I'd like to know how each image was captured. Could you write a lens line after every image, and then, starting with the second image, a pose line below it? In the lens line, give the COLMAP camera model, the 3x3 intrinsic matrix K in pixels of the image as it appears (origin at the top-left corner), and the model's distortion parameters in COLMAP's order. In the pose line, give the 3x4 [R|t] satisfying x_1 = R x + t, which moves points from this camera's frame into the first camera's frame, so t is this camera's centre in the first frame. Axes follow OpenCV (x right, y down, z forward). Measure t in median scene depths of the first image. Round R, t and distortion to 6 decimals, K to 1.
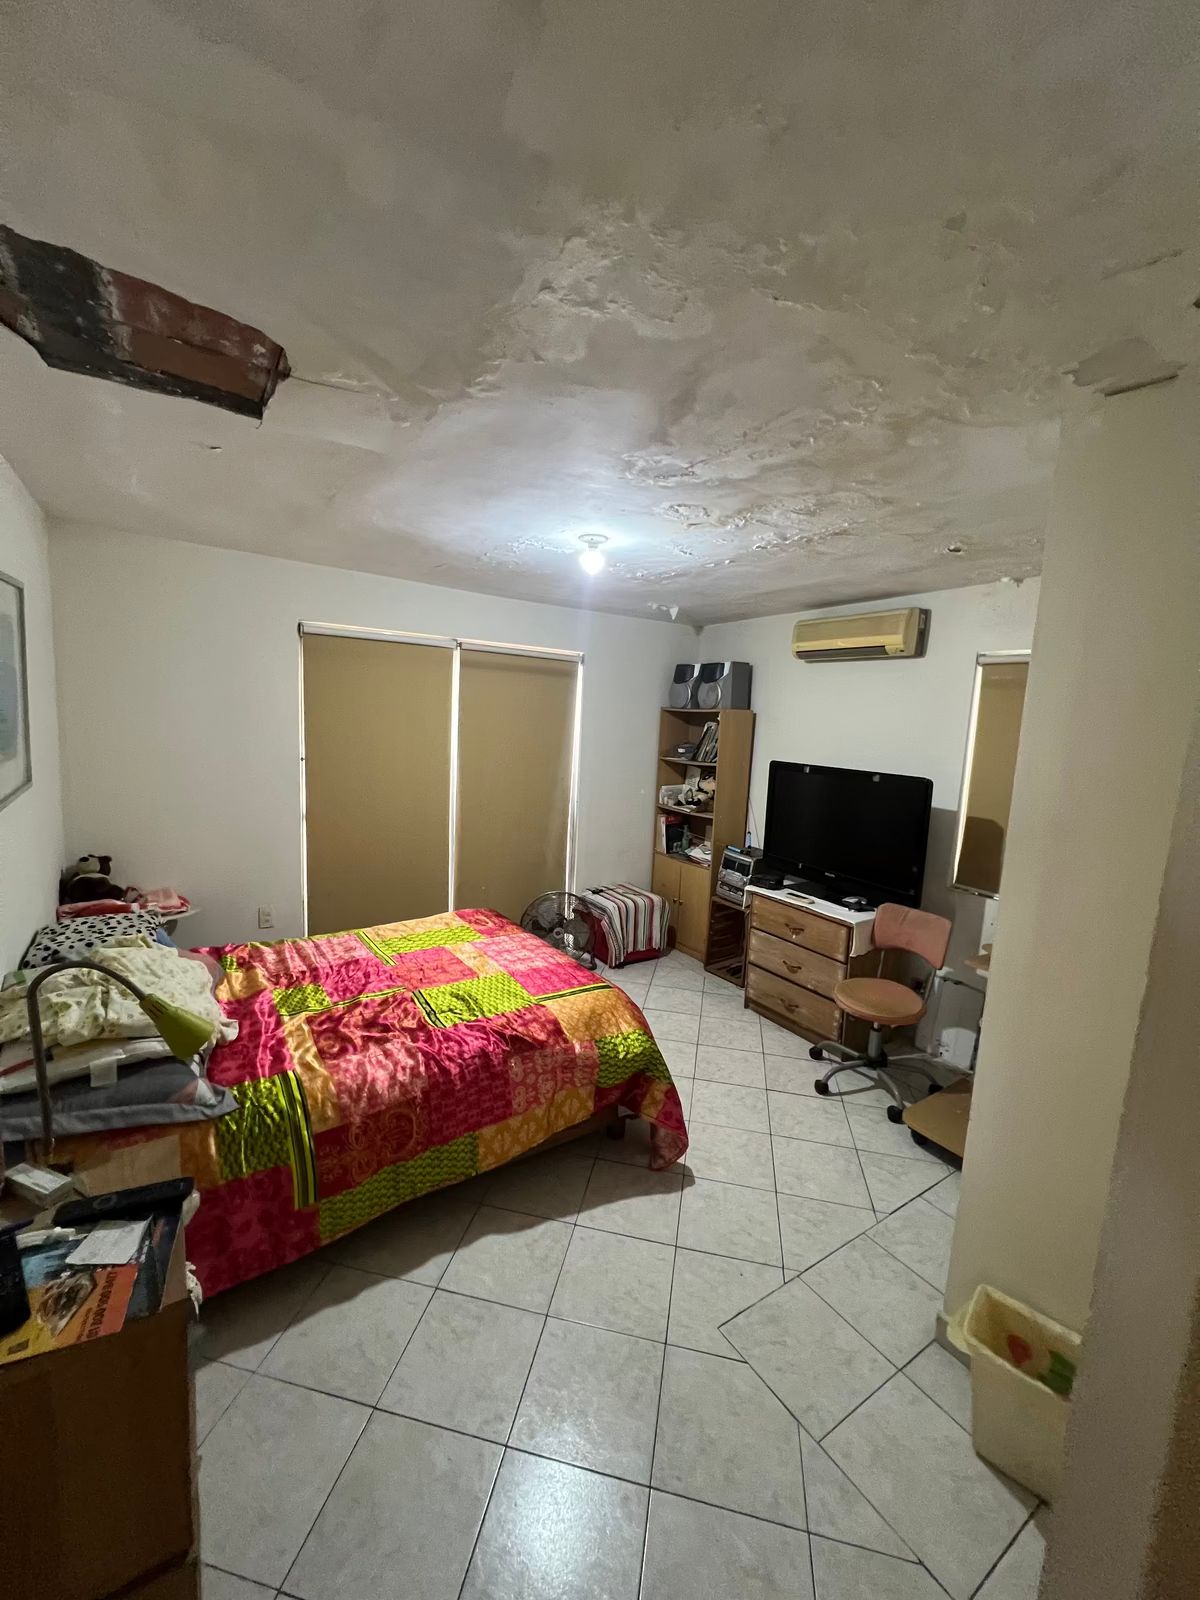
lens RADIAL K [[636.4, 0, 600.0], [0, 636.4, 800.0], [0, 0, 1]] dist [-0.001874, 0.000243]
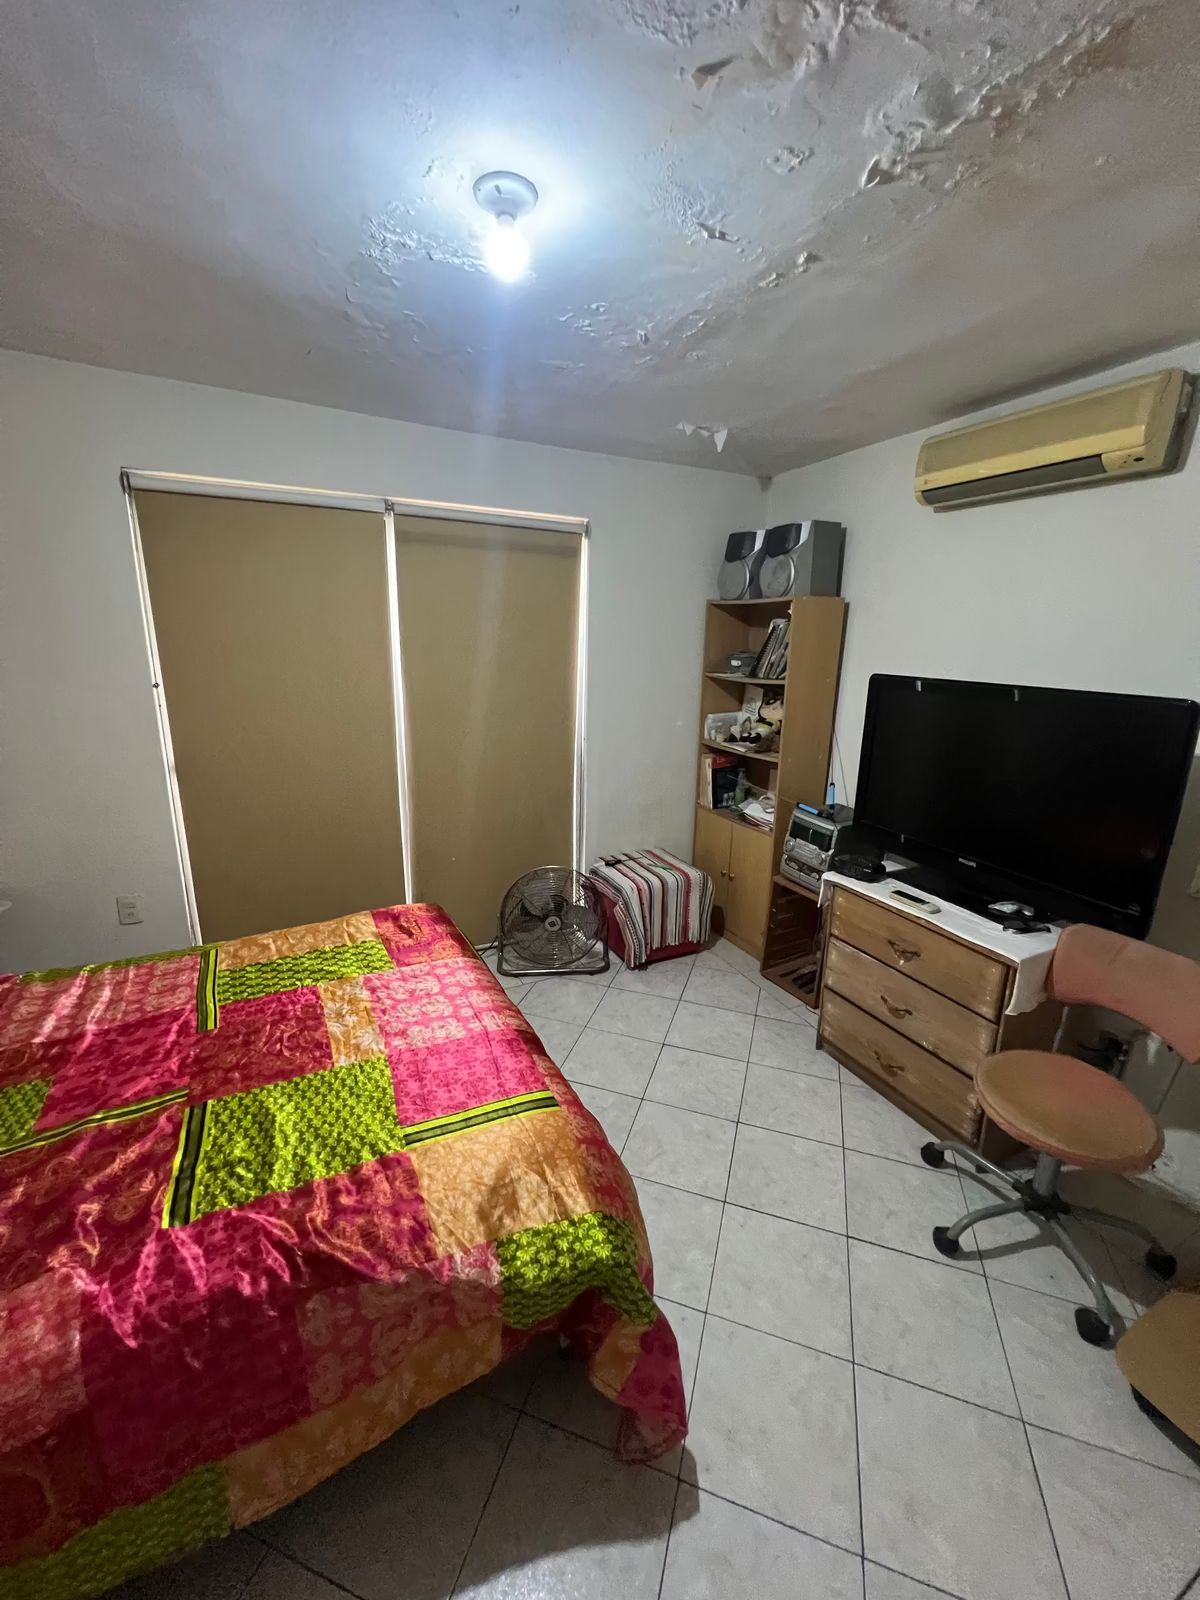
lens RADIAL K [[636.4, 0, 600.0], [0, 636.4, 800.0], [0, 0, 1]] dist [-0.001874, 0.000243]
pose [[0.992697, 0.003987, -0.120567, 0.073427], [0.010511, 0.992793, 0.119377, -0.015105], [0.120174, -0.119773, 0.985501, 0.312355]]
